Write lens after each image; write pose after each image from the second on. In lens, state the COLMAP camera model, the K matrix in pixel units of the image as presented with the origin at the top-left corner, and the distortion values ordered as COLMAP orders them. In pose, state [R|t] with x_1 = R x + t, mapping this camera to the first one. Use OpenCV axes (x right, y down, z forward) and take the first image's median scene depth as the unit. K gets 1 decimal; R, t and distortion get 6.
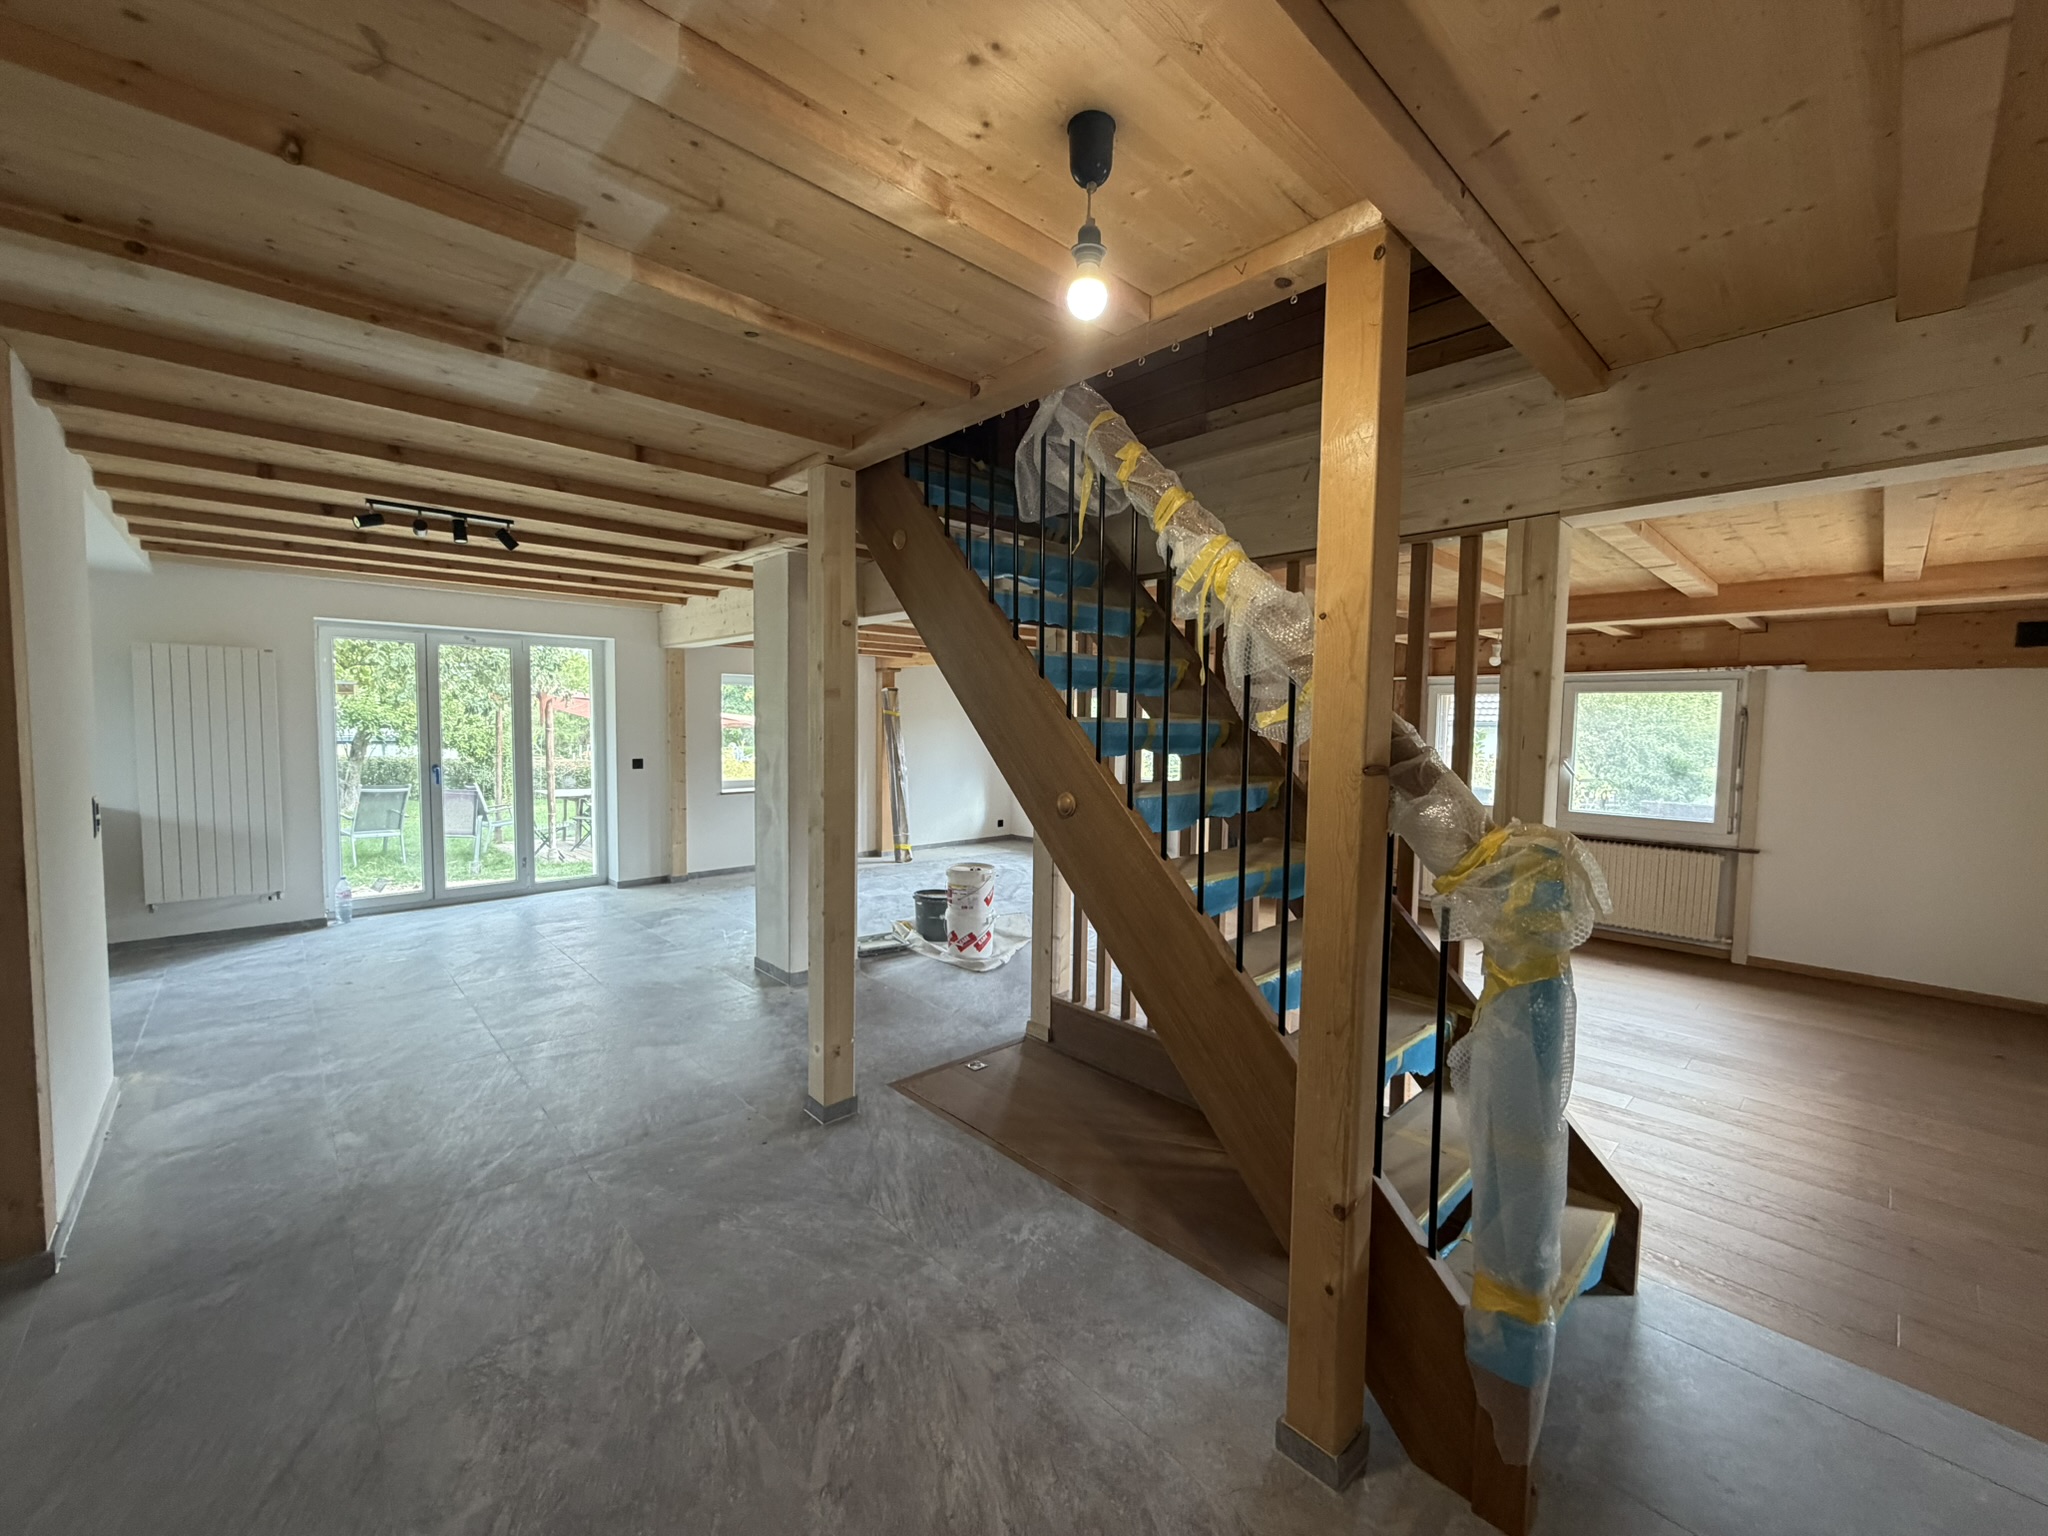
lens RADIAL K [[822.5, 0, 1009.9], [0, 822.5, 765.7], [0, 0, 1]] dist [-0.004429, 0.000749]
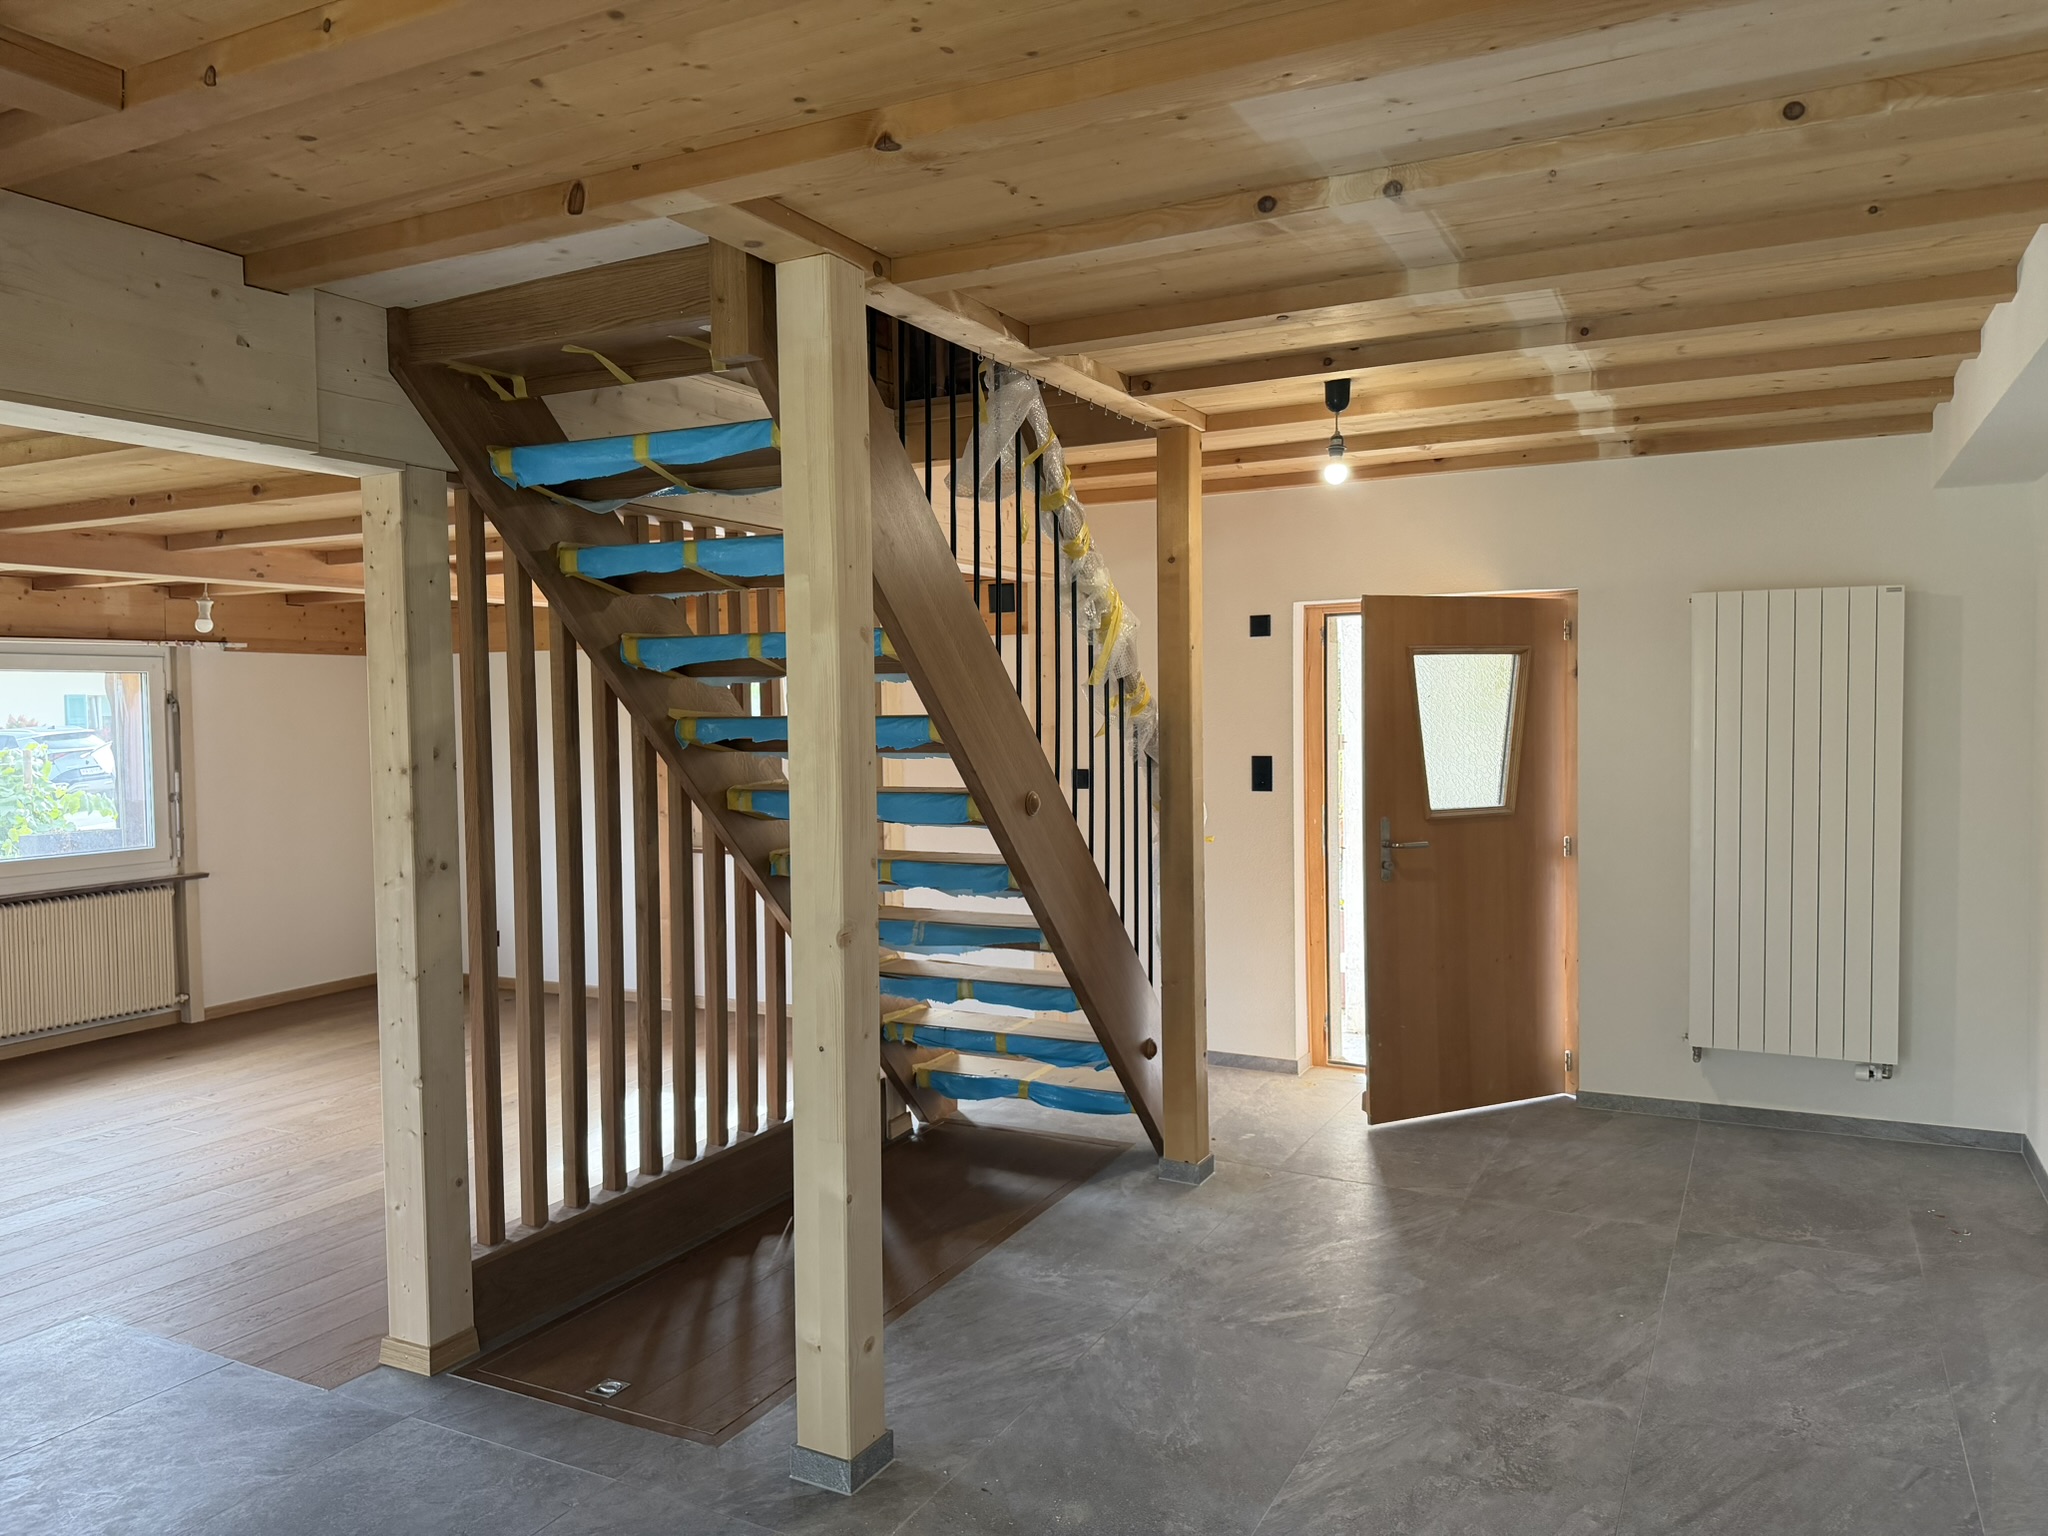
lens RADIAL K [[1427.4, 0, 1060.3], [0, 1427.4, 771.3], [0, 0, 1]] dist [0.036461, -0.032438]
pose [[-0.362853, -0.056329, 0.930142, -0.684319], [0.062460, 0.994456, 0.084590, -0.061568], [-0.929751, 0.088790, -0.357323, 0.717067]]
